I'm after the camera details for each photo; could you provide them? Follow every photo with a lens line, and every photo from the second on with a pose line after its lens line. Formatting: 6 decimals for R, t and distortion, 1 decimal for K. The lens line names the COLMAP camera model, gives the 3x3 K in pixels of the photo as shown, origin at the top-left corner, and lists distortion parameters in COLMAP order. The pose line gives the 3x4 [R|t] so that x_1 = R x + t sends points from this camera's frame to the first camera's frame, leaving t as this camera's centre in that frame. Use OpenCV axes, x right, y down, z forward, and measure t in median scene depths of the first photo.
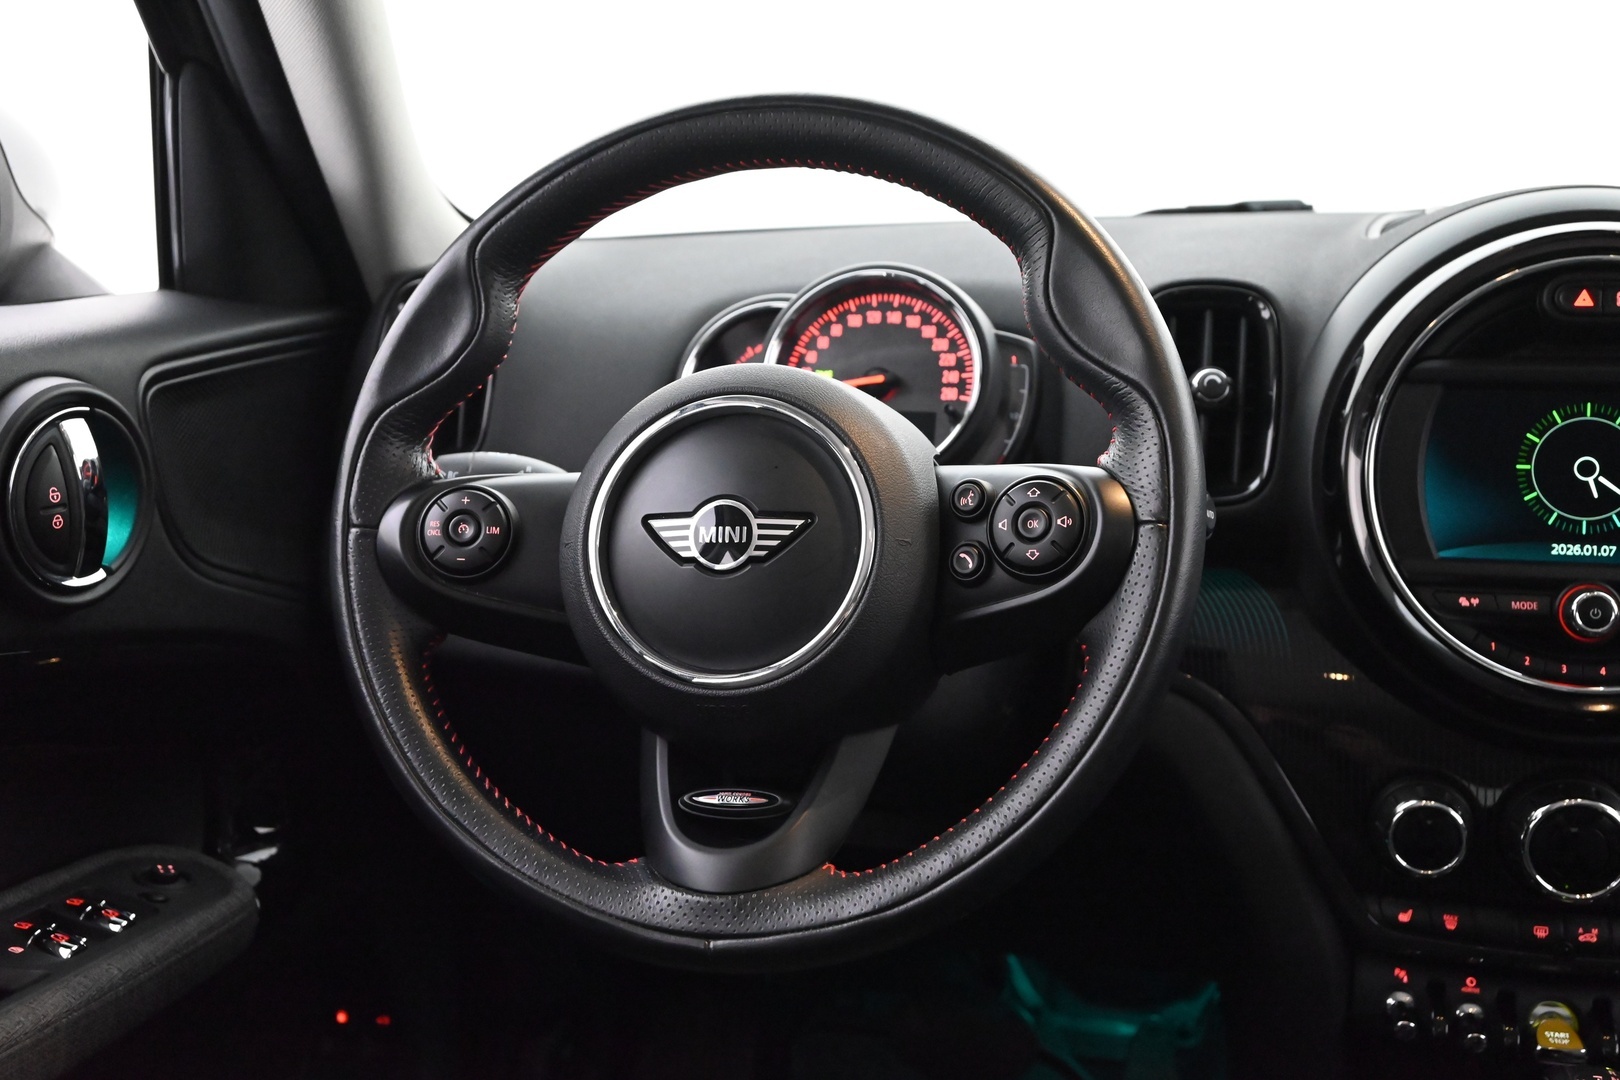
lens RADIAL K [[1732.2, 0, 810.2], [0, 1732.2, 540.1], [0, 0, 1]] dist [-0.006878, 0.000000]
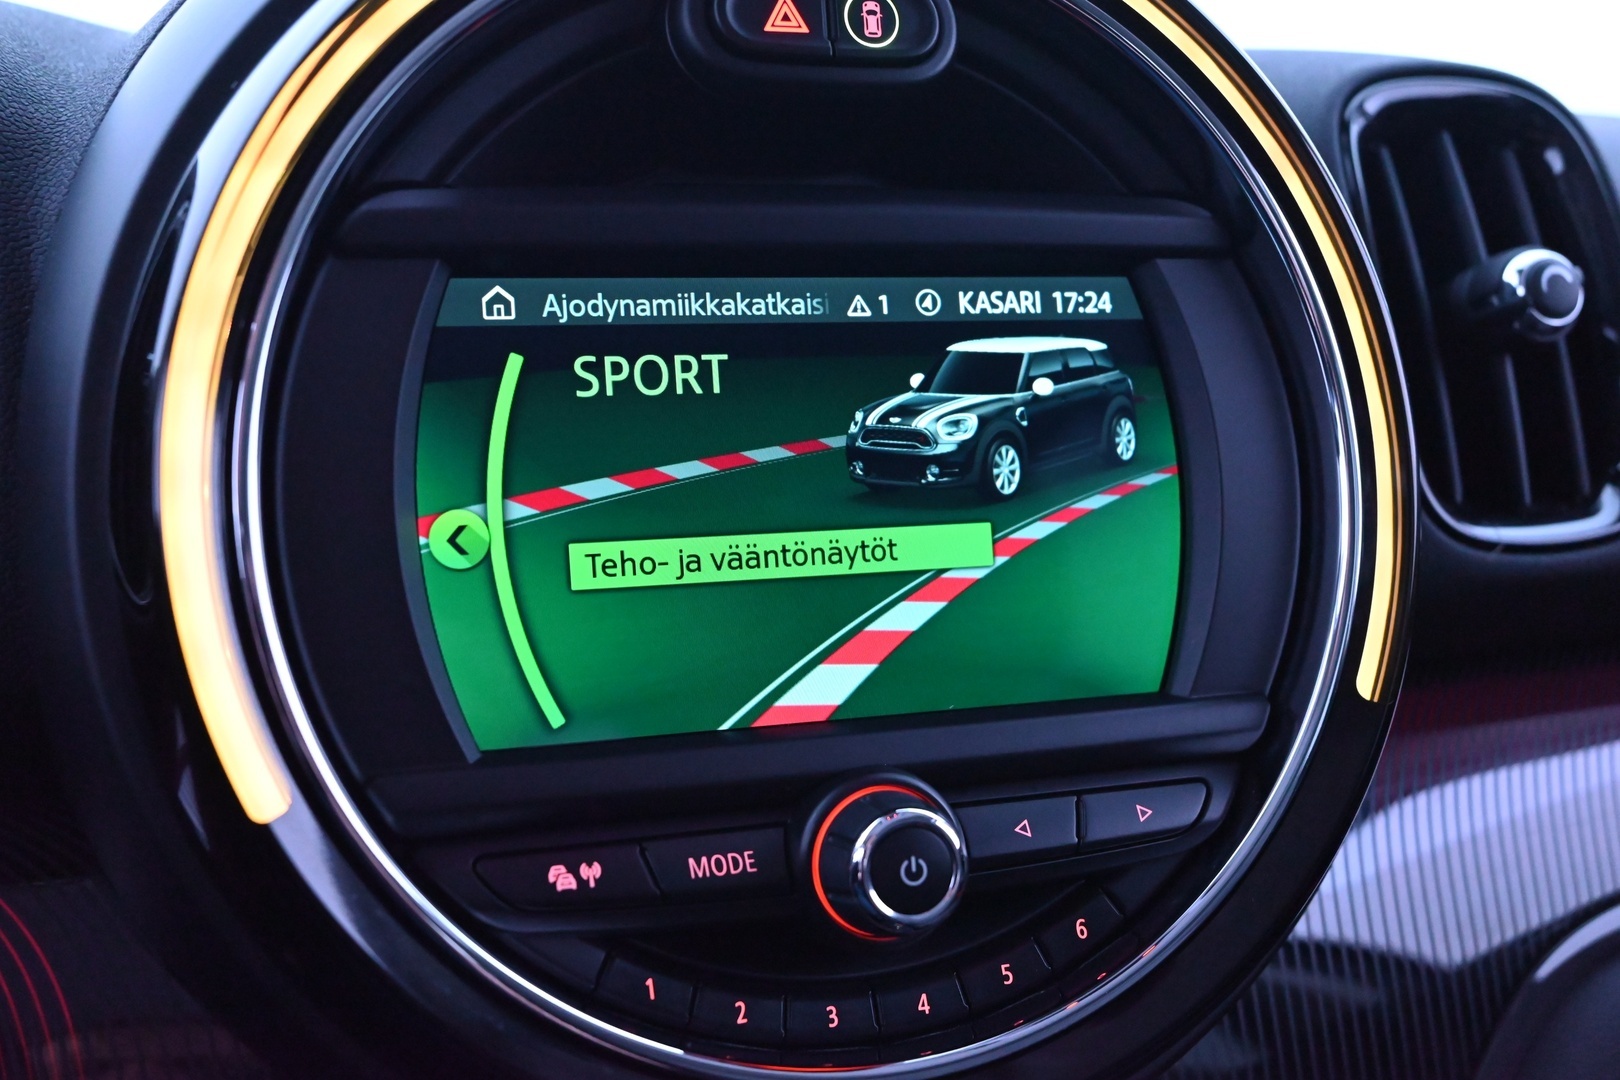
lens RADIAL K [[1679.2, 0, 819.7], [0, 1679.2, 545.0], [0, 0, 1]] dist [0.012129, 0.000000]
pose [[0.846676, -0.085043, 0.525269, 0.261936], [0.099859, 0.995002, 0.000132, -0.026936], [-0.522654, 0.052341, 0.850936, 0.714453]]
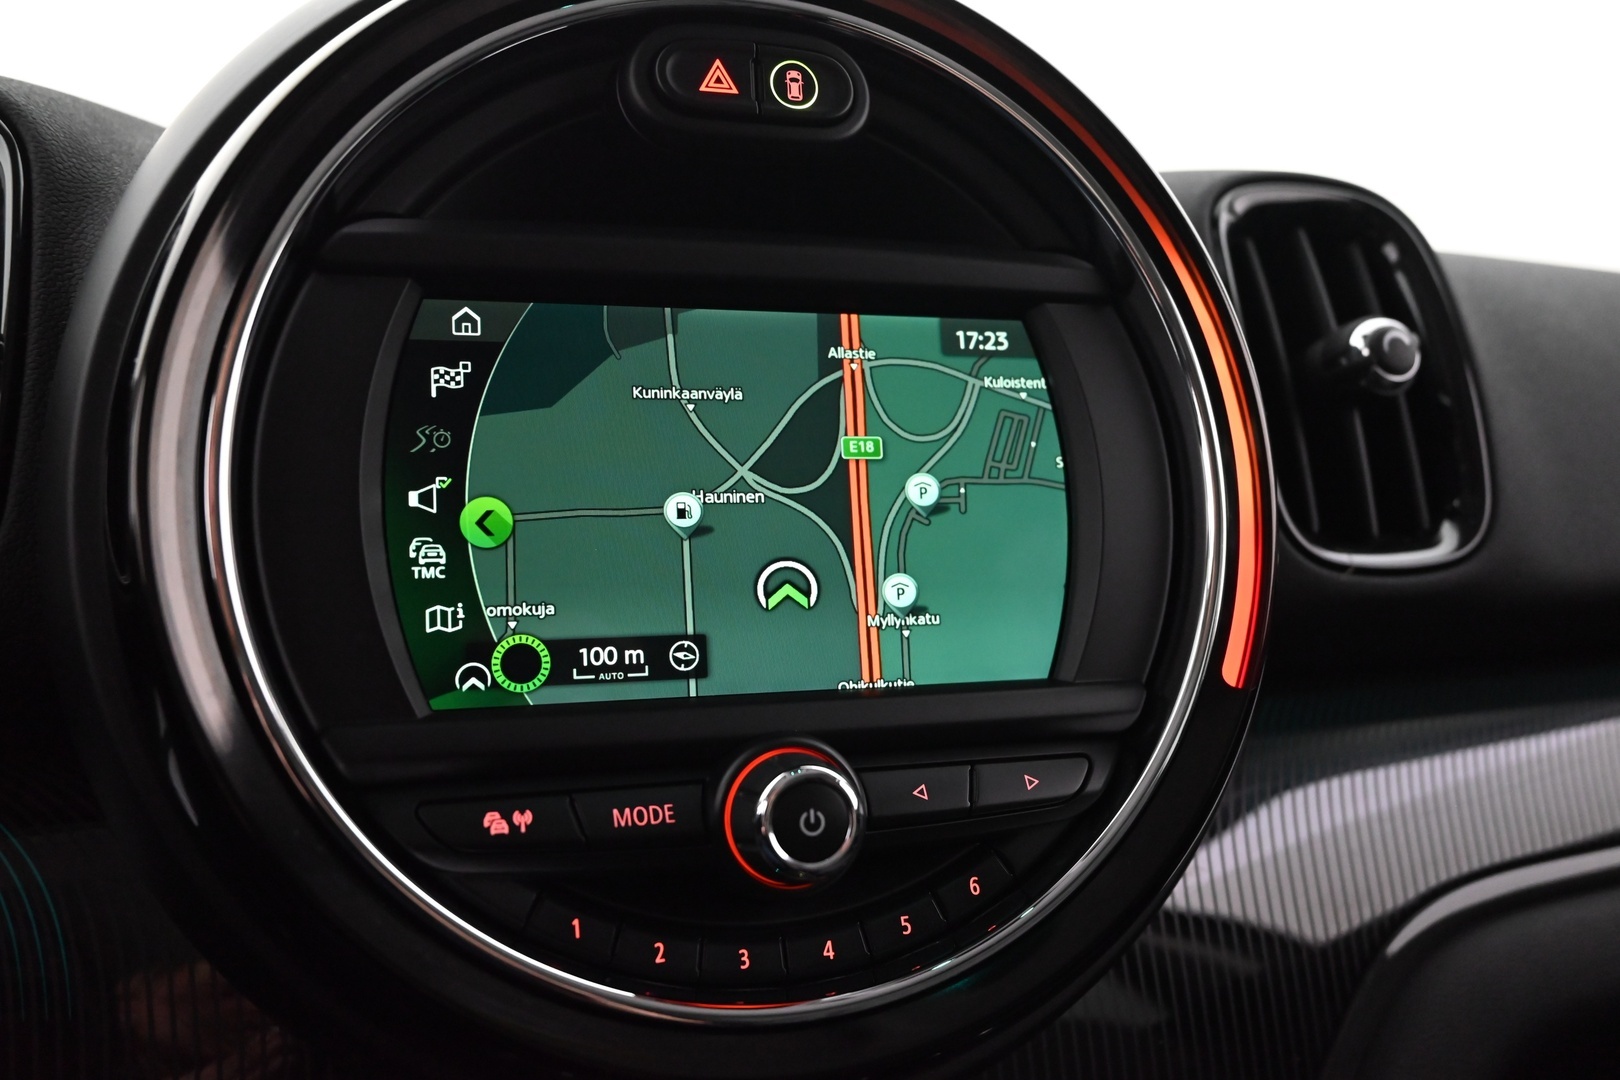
lens RADIAL K [[1271.3, 0, 811.3], [0, 1271.3, 543.2], [0, 0, 1]] dist [0.008970, -0.001501]
pose [[0.861057, -0.035300, 0.507281, 0.310642], [0.085733, 0.993385, -0.076397, 0.001345], [-0.501229, 0.109273, 0.858388, 0.748359]]
